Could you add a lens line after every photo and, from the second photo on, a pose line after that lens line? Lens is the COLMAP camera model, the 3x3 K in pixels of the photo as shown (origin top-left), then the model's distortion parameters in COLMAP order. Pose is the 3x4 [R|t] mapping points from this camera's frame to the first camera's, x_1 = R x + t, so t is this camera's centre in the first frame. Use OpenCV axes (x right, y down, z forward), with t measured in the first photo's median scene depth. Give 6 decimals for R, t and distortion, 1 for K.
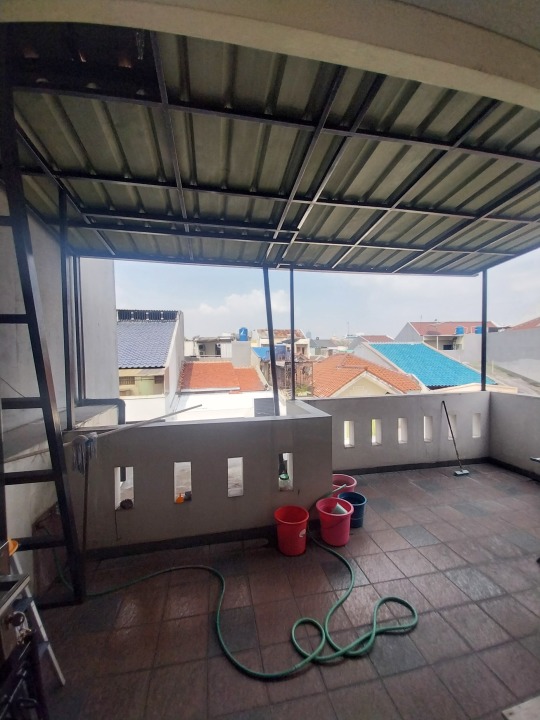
lens RADIAL K [[290.4, 0, 270.2], [0, 290.4, 361.4], [0, 0, 1]] dist [0.002821, -0.006962]
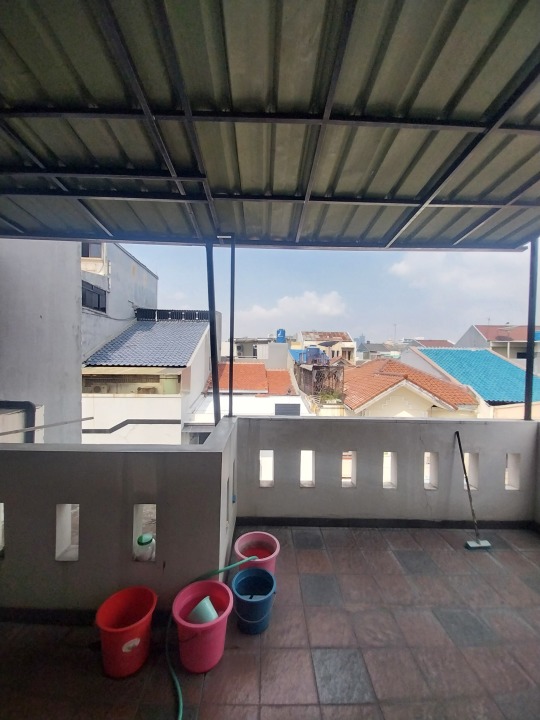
lens RADIAL K [[290.4, 0, 271.0], [0, 290.4, 361.2], [0, 0, 1]] dist [0.002821, -0.006962]
pose [[0.983929, 0.033010, -0.175483, 0.079755], [-0.034564, 0.999386, -0.005804, -0.002702], [0.175184, 0.011776, 0.984465, 0.071561]]
